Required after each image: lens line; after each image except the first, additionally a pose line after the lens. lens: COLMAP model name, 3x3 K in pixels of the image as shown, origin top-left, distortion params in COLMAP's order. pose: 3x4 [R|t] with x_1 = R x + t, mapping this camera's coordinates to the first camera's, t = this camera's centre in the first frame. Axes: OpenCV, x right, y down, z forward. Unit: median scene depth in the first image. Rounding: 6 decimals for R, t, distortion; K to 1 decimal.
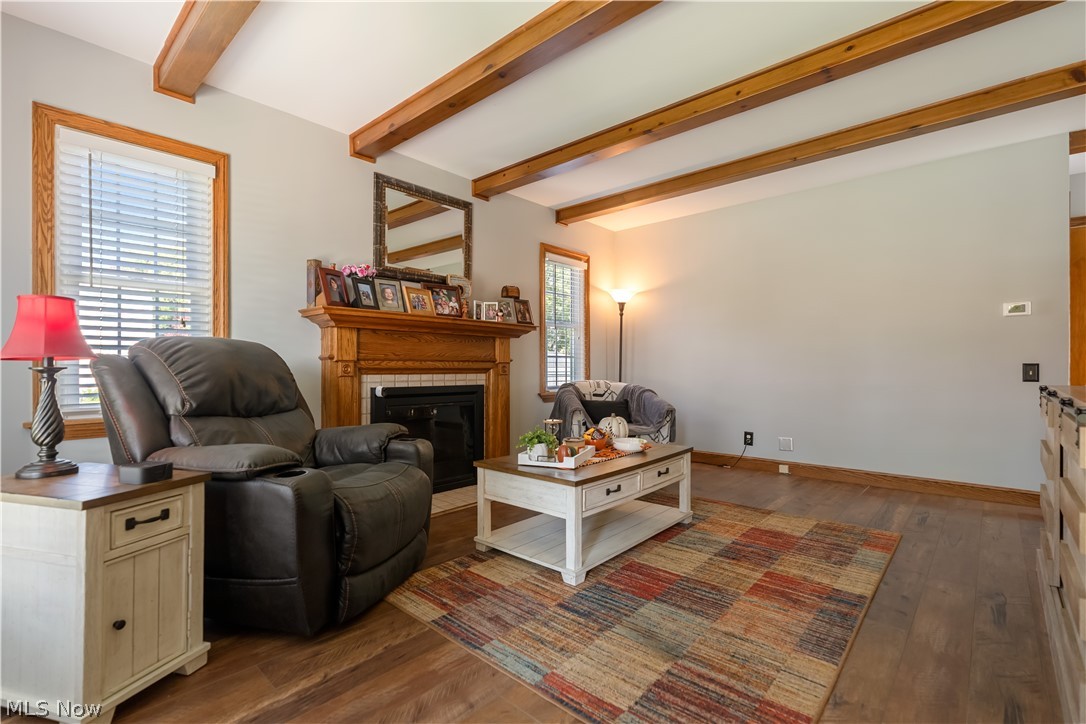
lens RADIAL K [[498.1, 0, 543.0], [0, 498.1, 362.0], [0, 0, 1]] dist [-0.000899, -0.000002]
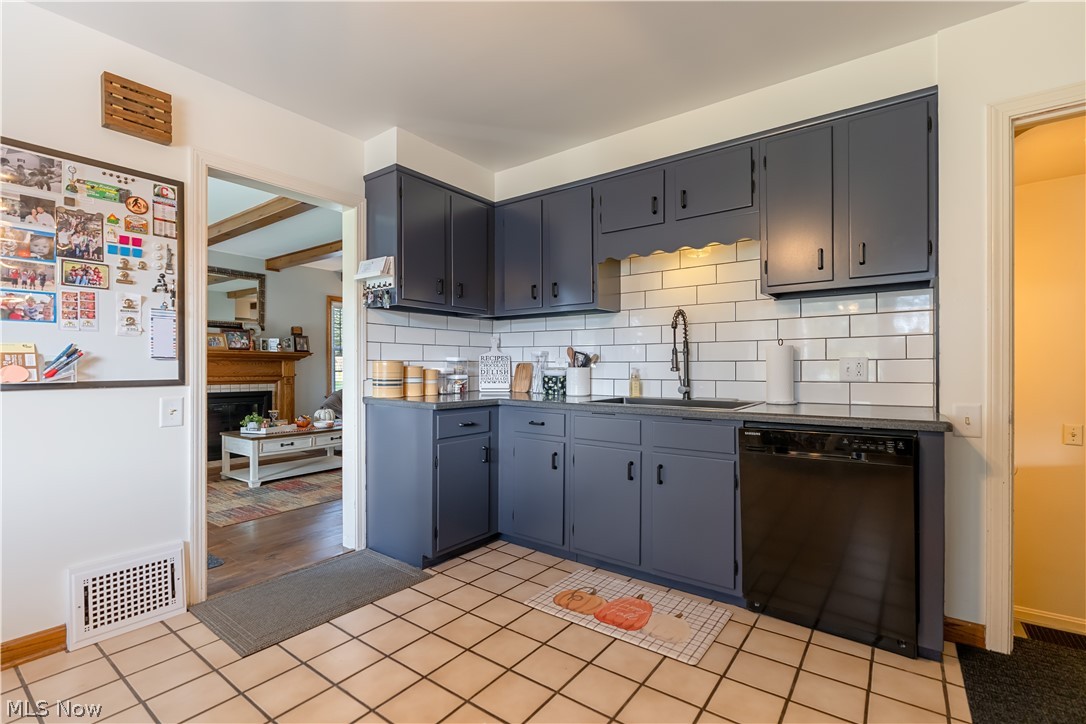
lens RADIAL K [[494.5, 0, 545.4], [0, 494.5, 368.3], [0, 0, 1]] dist [-0.002973, -0.000080]
pose [[0.994663, -0.000031, 0.103181, 0.609521], [-0.000598, 0.999981, 0.006070, -0.037593], [-0.103180, -0.006099, 0.994644, -0.673667]]
